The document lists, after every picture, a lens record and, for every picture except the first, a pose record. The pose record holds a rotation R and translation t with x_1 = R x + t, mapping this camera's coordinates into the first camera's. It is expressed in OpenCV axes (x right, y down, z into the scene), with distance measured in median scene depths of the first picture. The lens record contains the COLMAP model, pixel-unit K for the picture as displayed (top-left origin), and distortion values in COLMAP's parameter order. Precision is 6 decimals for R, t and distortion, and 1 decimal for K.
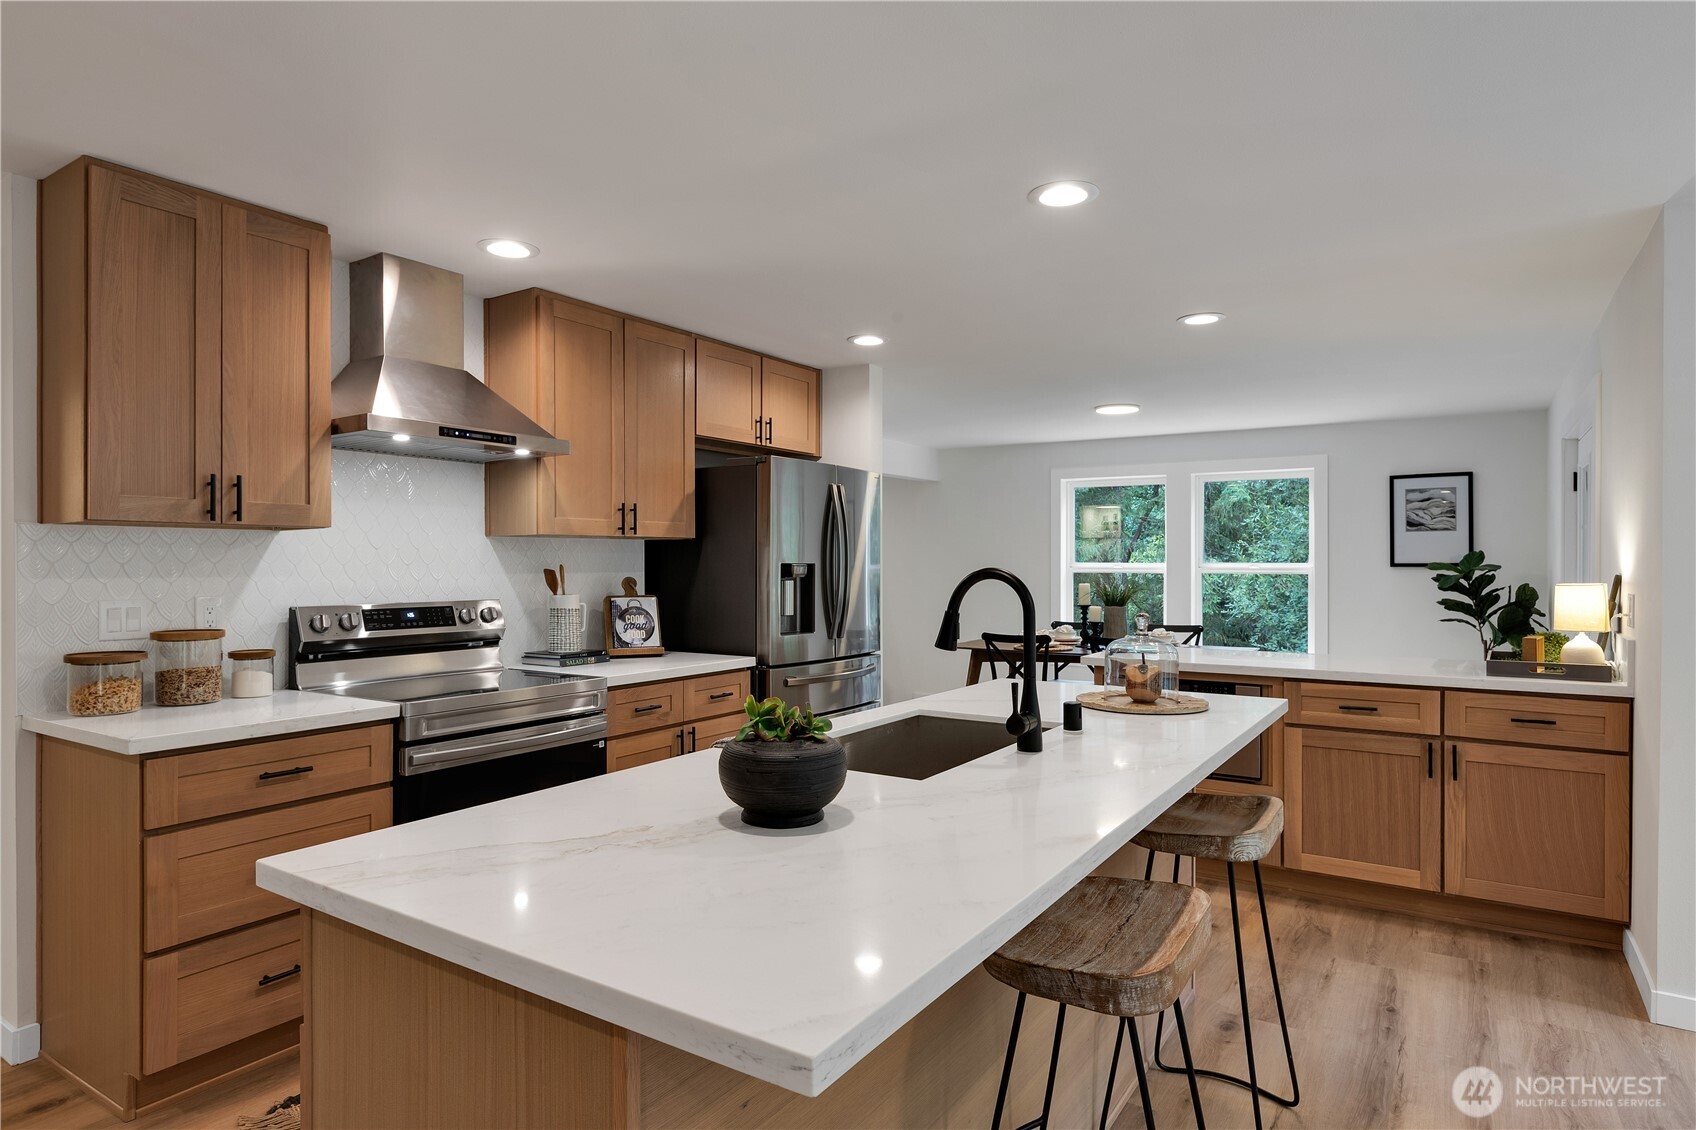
lens RADIAL K [[948.8, 0, 852.5], [0, 948.8, 573.7], [0, 0, 1]] dist [-0.005350, -0.002034]
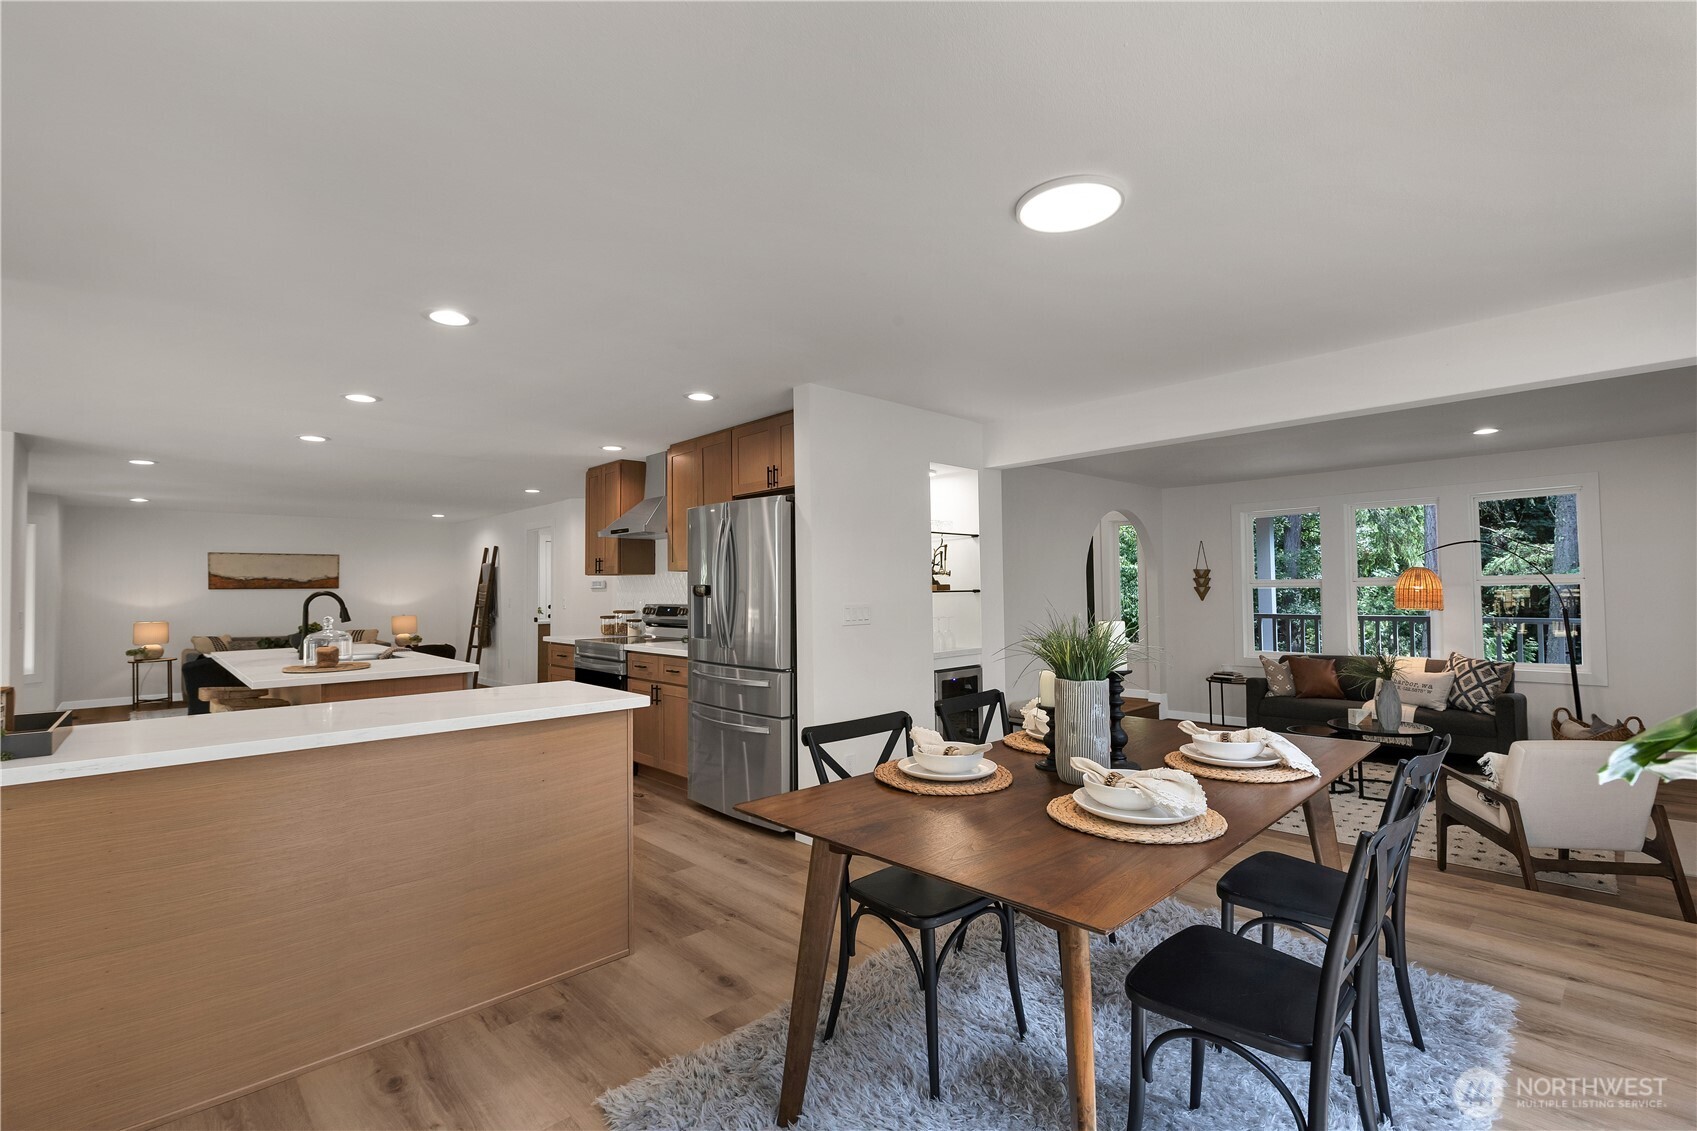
lens RADIAL K [[764.5, 0, 854.1], [0, 764.5, 574.0], [0, 0, 1]] dist [-0.004599, -0.001575]
pose [[-0.229624, -0.016386, -0.973142, 1.214283], [-0.000421, 0.999860, -0.016736, -0.011263], [0.973279, -0.003434, -0.229598, 1.892763]]
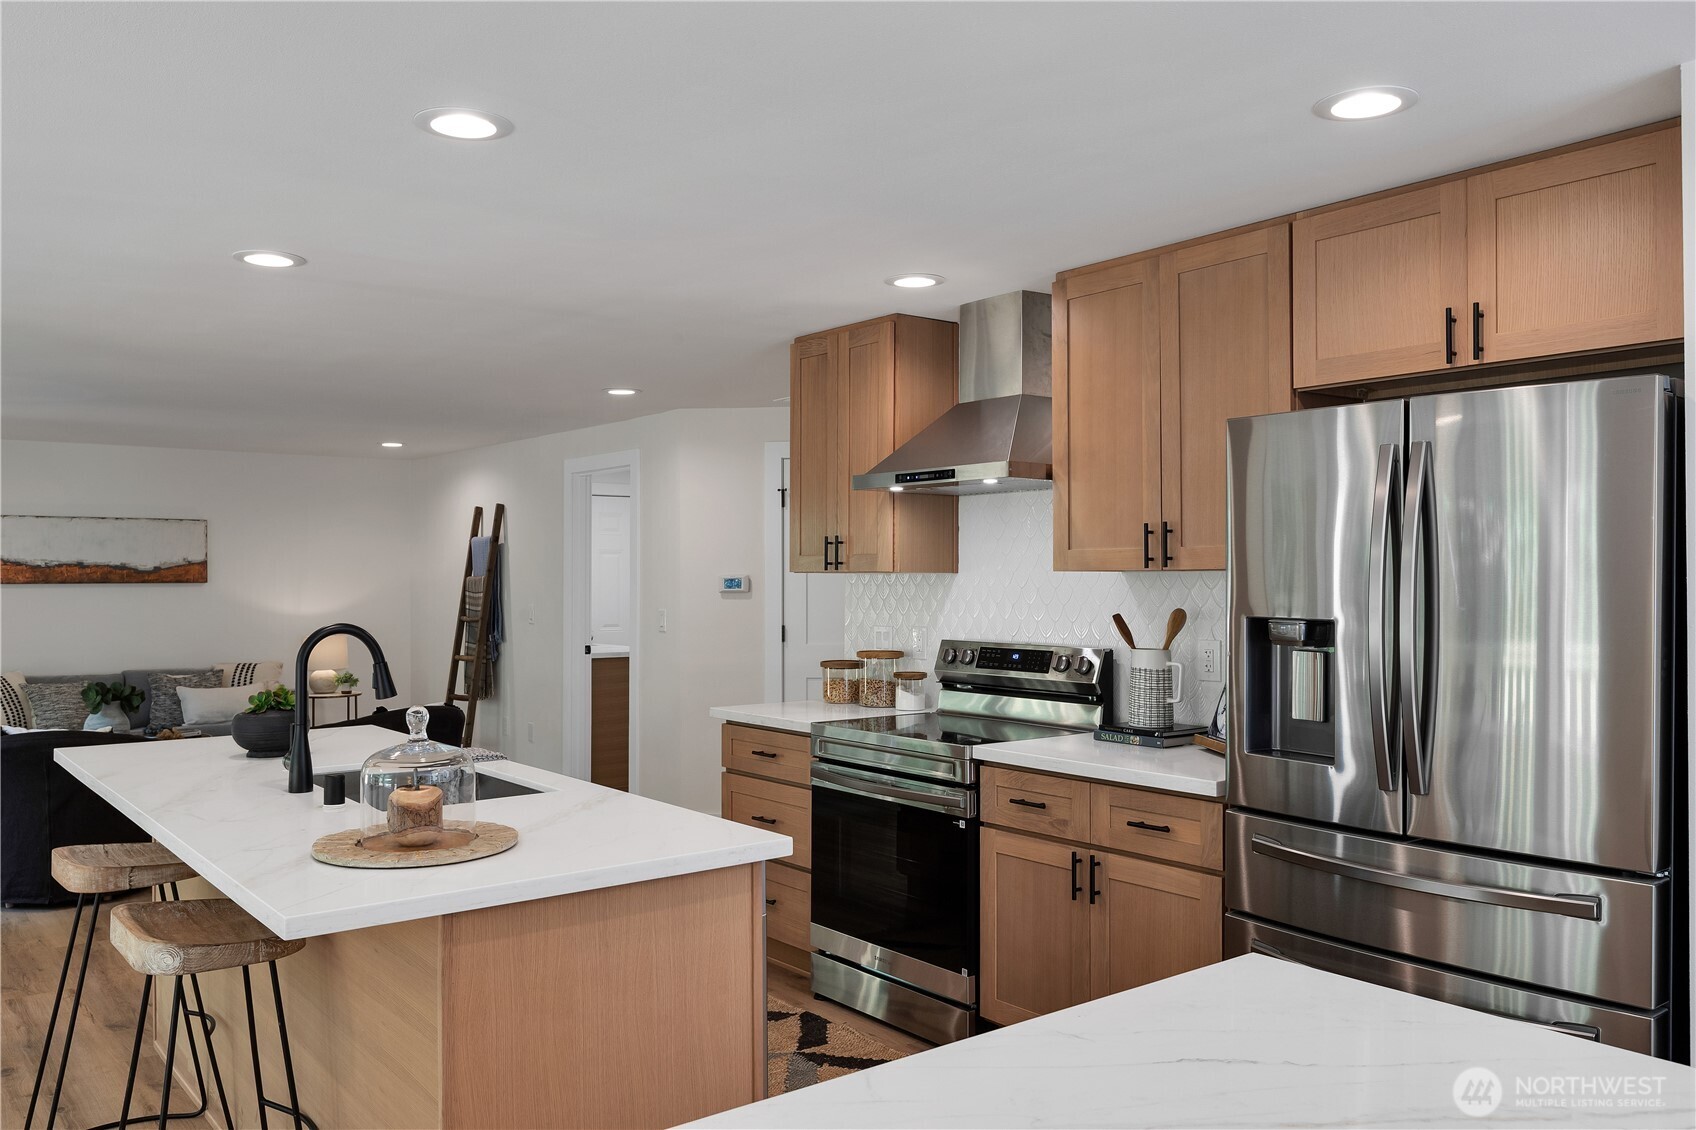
lens RADIAL K [[1314.8, 0, 839.5], [0, 1314.8, 596.7], [0, 0, 1]] dist [0.008758, -0.008536]
pose [[-0.324053, 0.016277, -0.945899, 0.892607], [-0.008757, 0.999758, 0.020204, -0.045282], [0.945998, 0.014830, -0.323832, 1.304781]]
